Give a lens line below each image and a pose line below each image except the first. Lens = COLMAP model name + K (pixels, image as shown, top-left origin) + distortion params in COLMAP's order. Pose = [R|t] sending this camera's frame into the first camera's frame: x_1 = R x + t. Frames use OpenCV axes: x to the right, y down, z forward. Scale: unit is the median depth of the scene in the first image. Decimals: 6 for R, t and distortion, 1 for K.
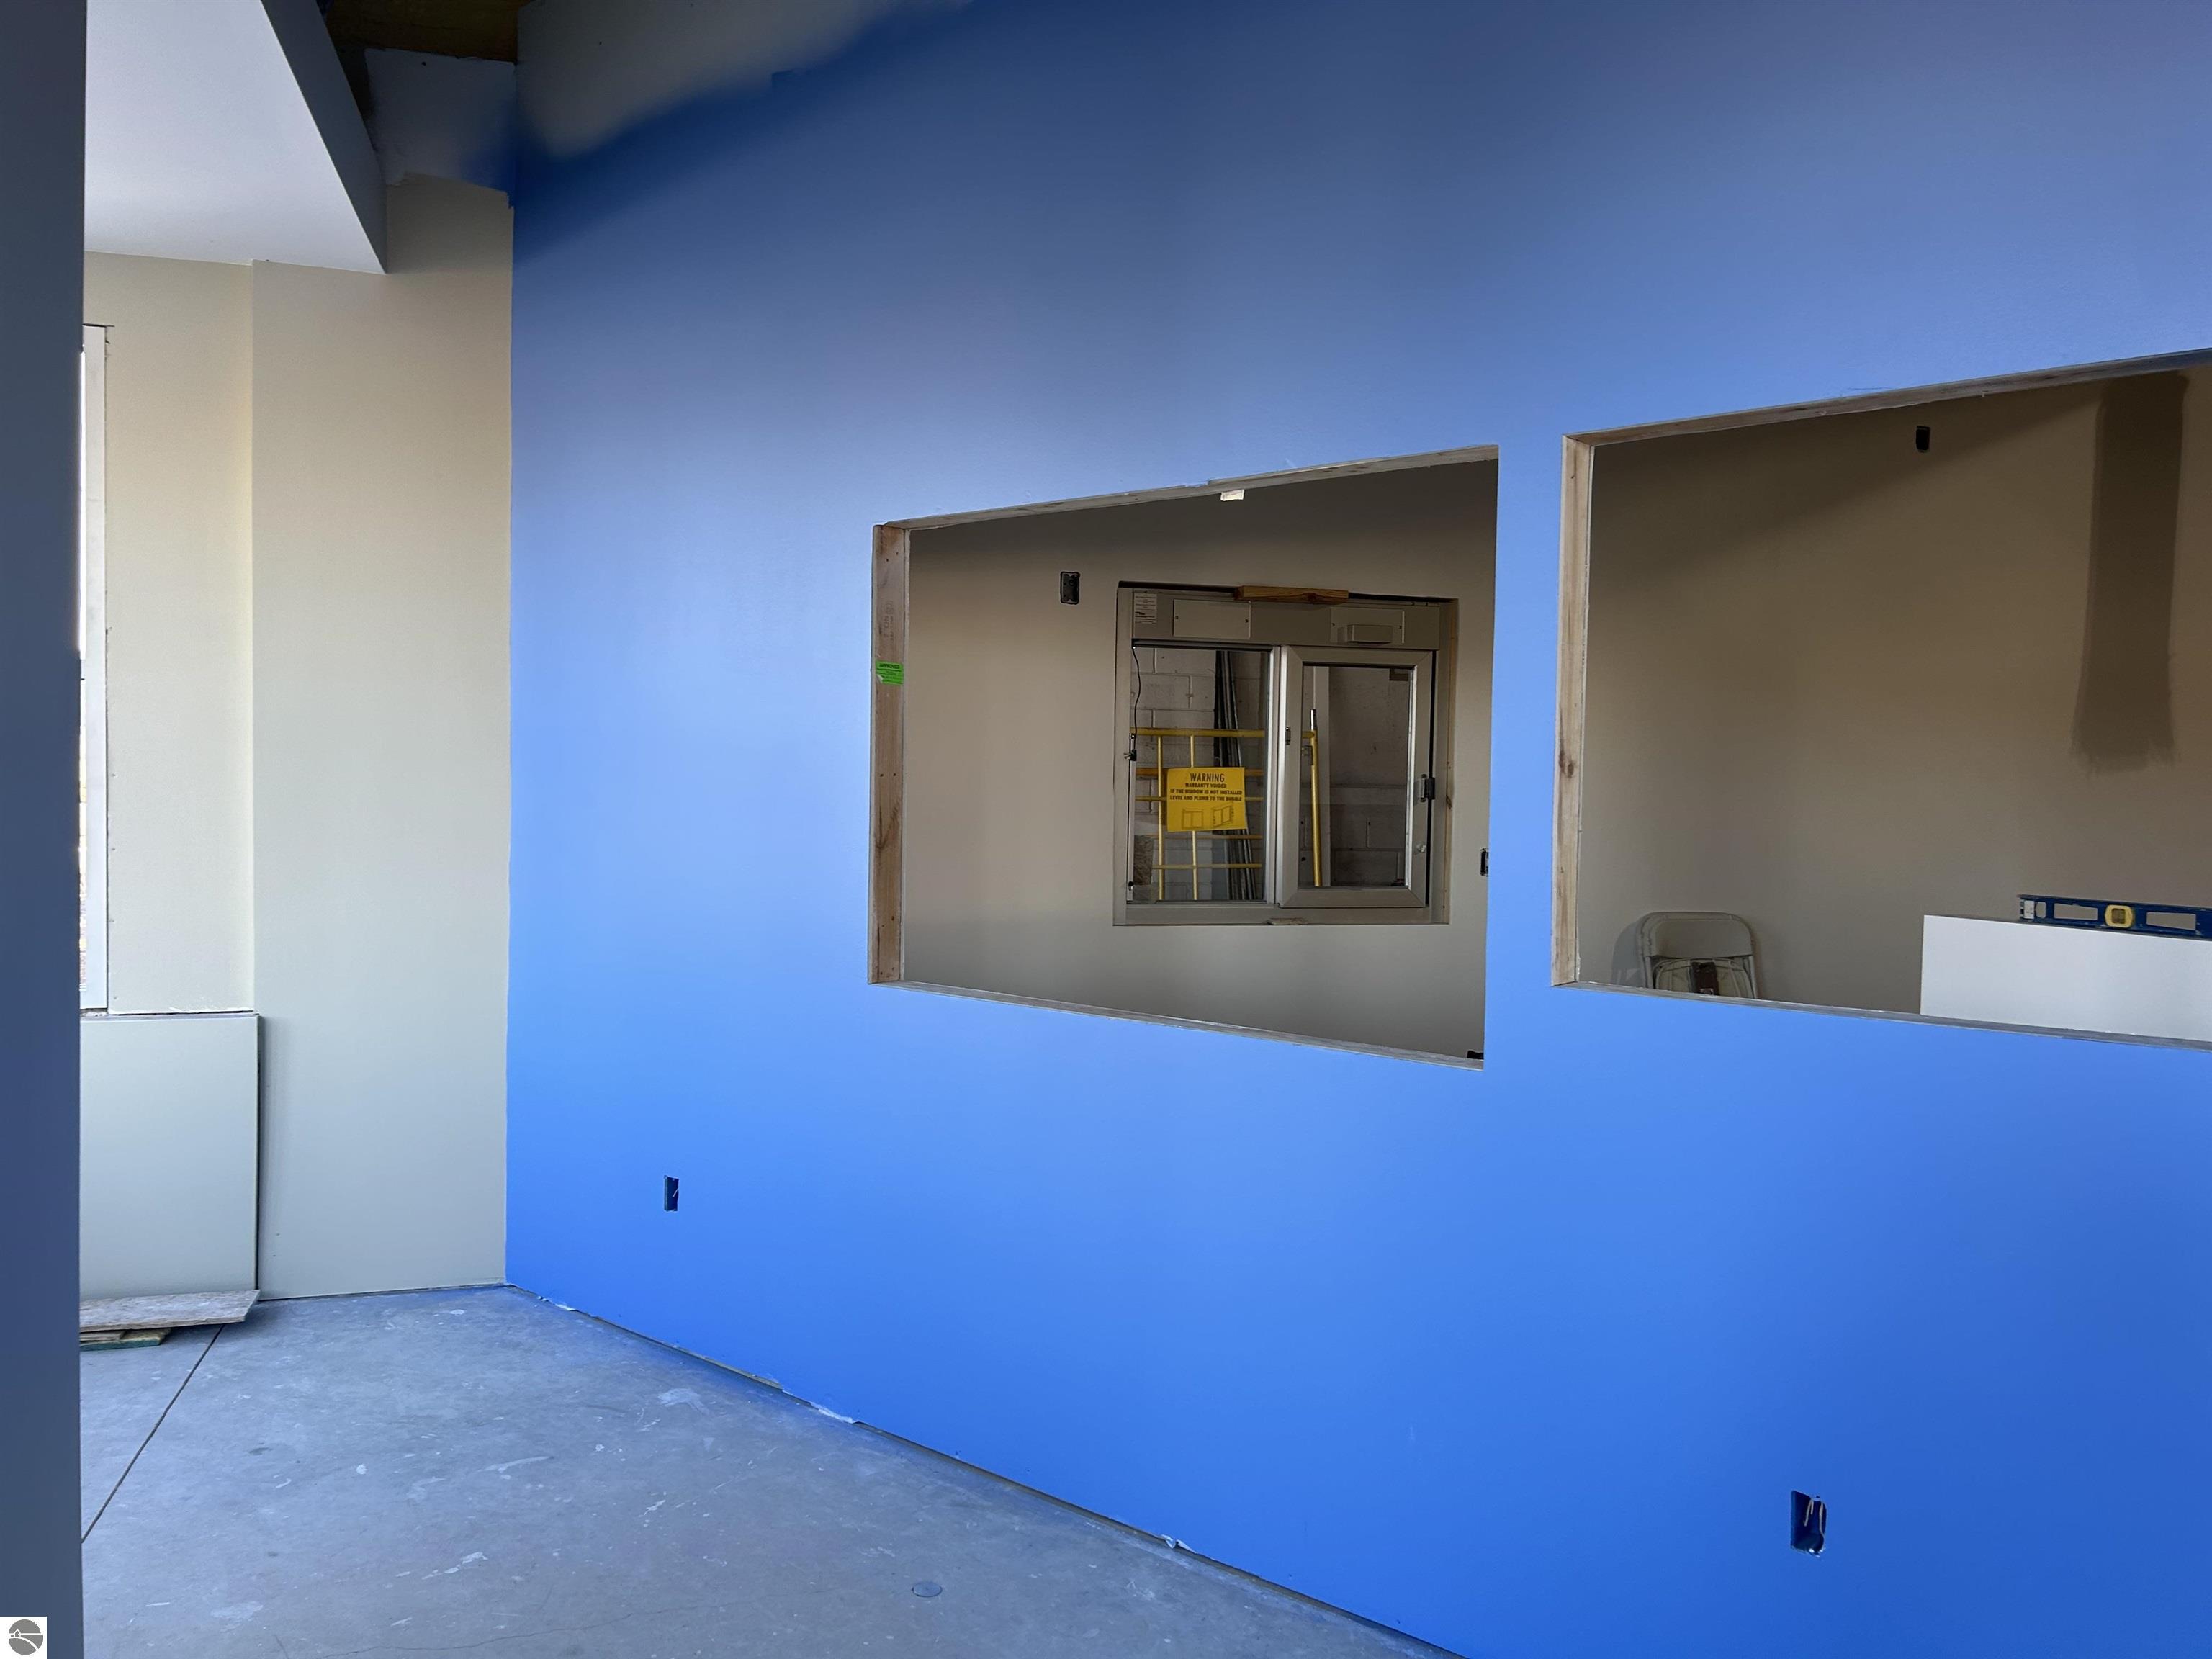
lens RADIAL K [[1650.5, 0, 1079.6], [0, 1650.5, 821.2], [0, 0, 1]] dist [0.049922, -0.049842]
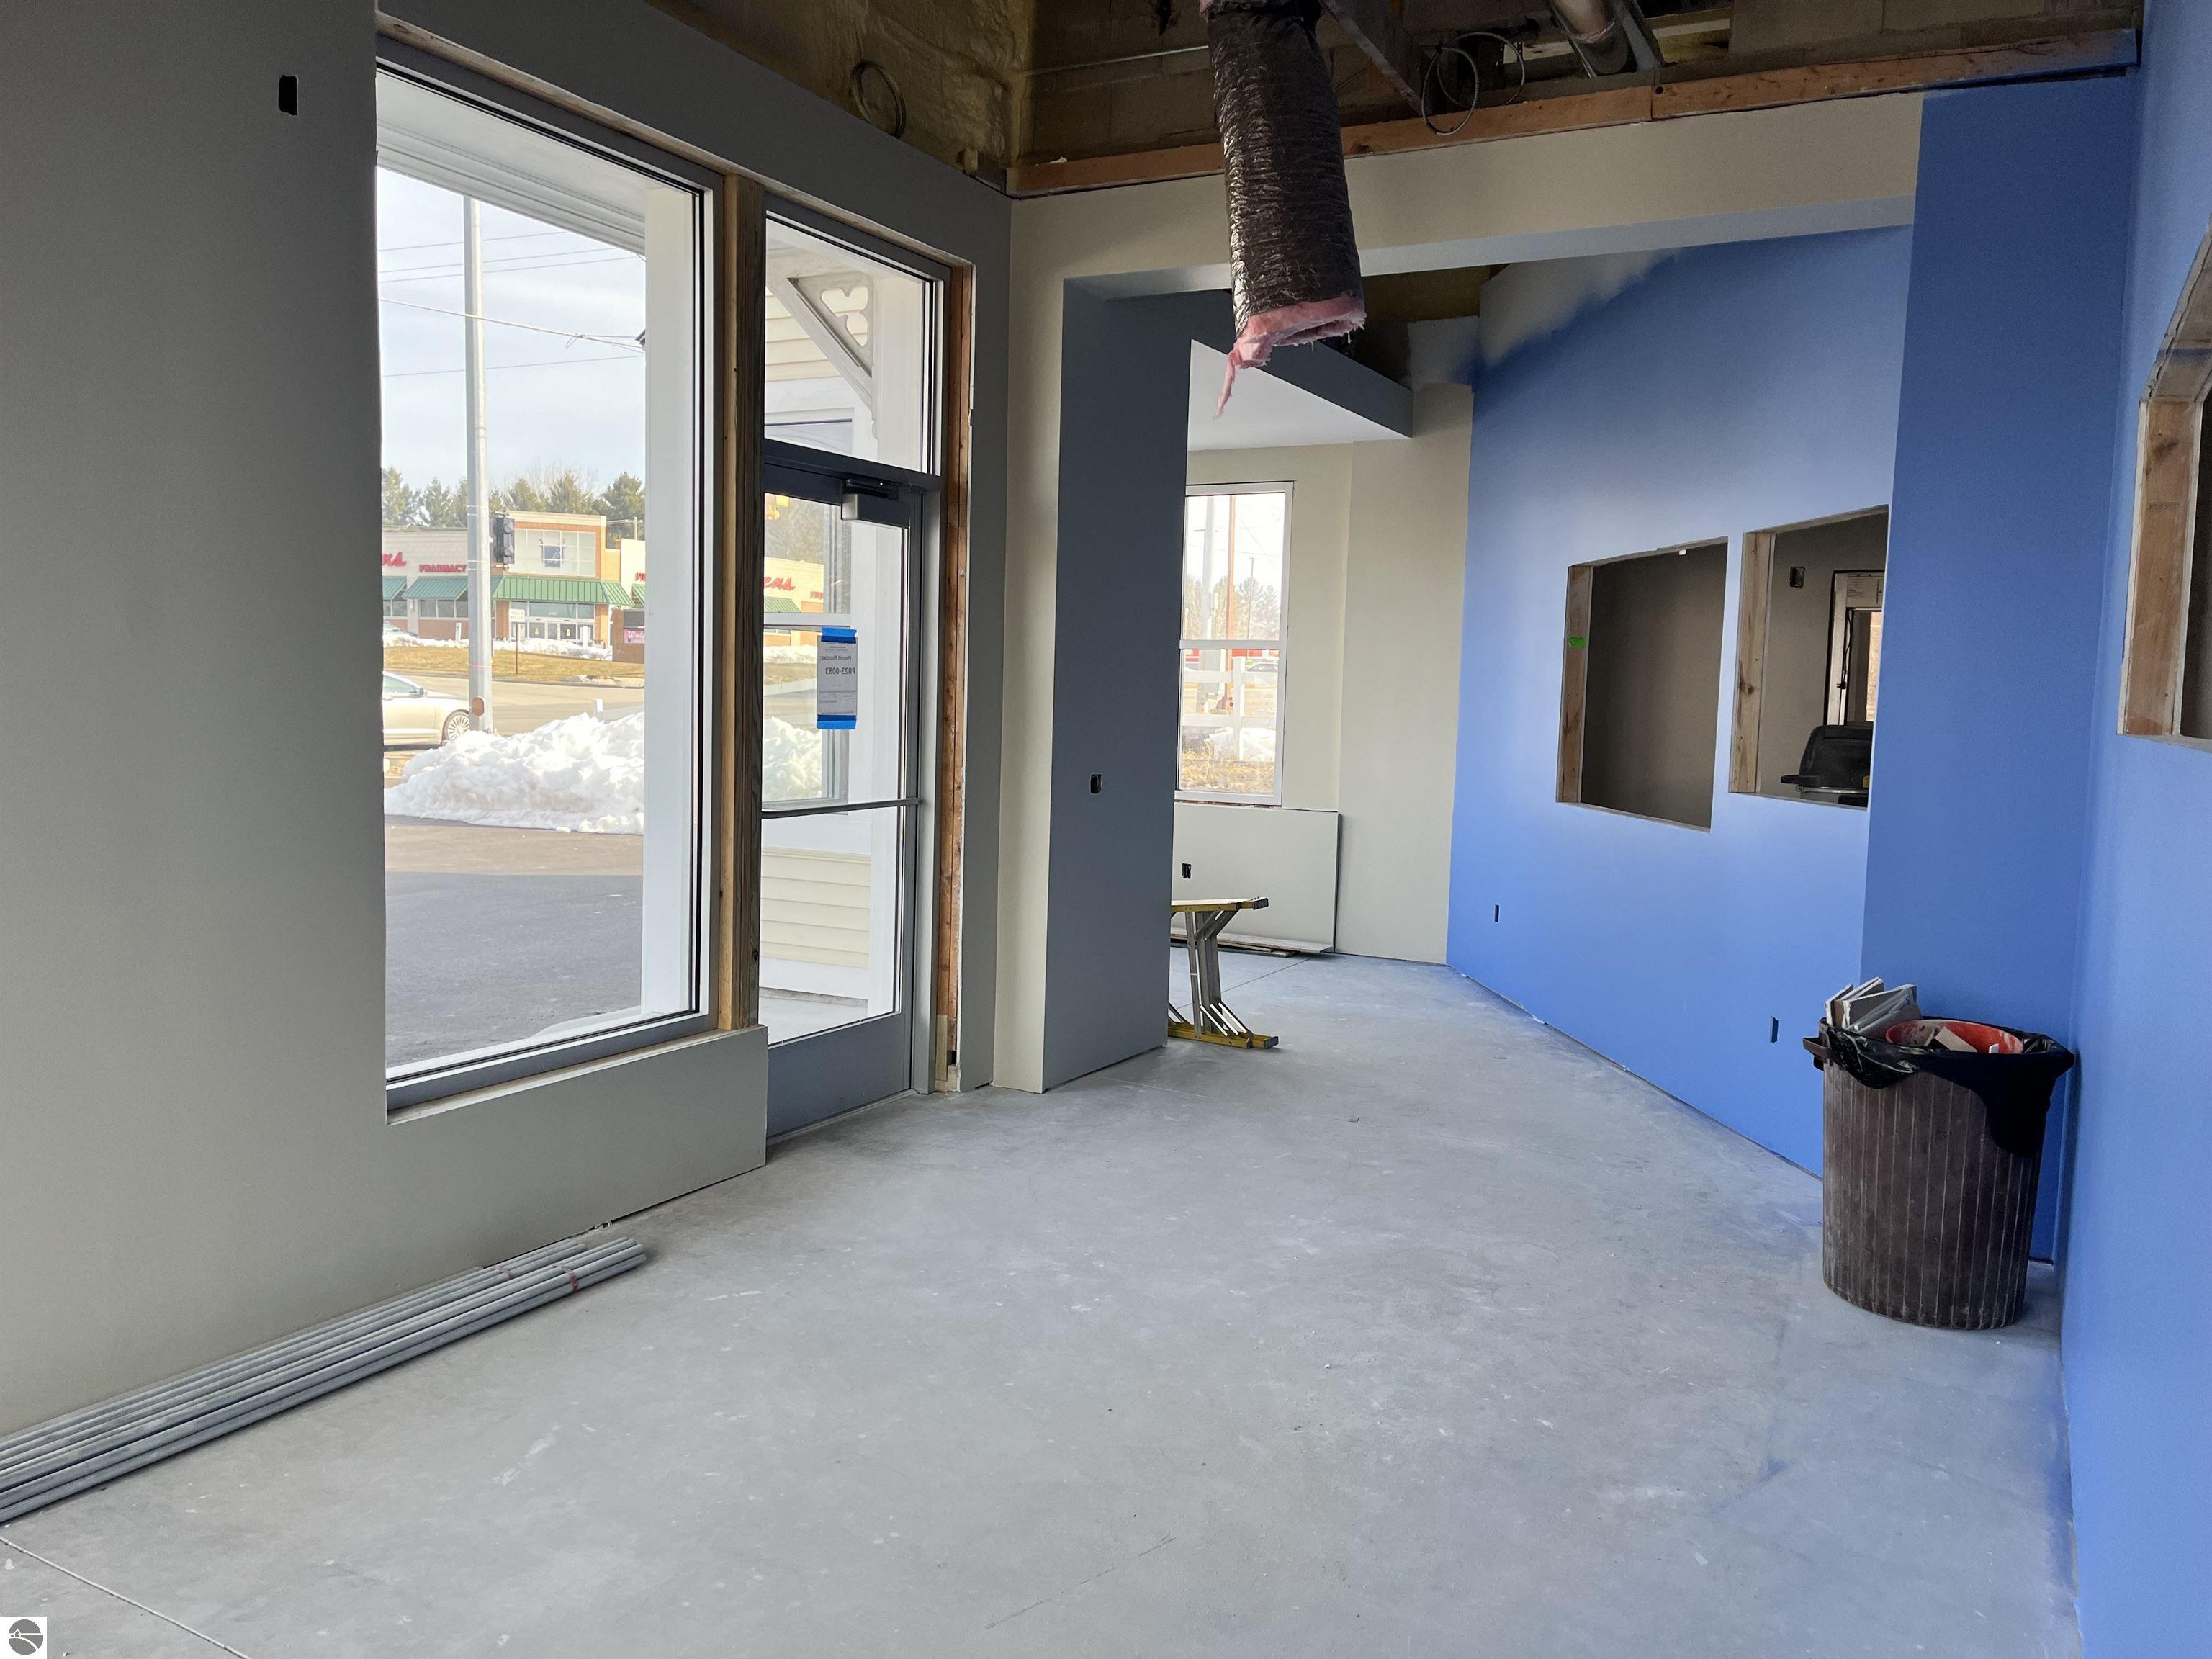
lens RADIAL K [[1677.4, 0, 1106.0], [0, 1677.4, 829.5], [0, 0, 1]] dist [0.027712, -0.034518]
pose [[0.713679, 0.063370, -0.697601, 0.745883], [-0.036412, 0.997909, 0.053398, 0.037506], [0.699526, -0.012708, 0.714494, -0.674657]]
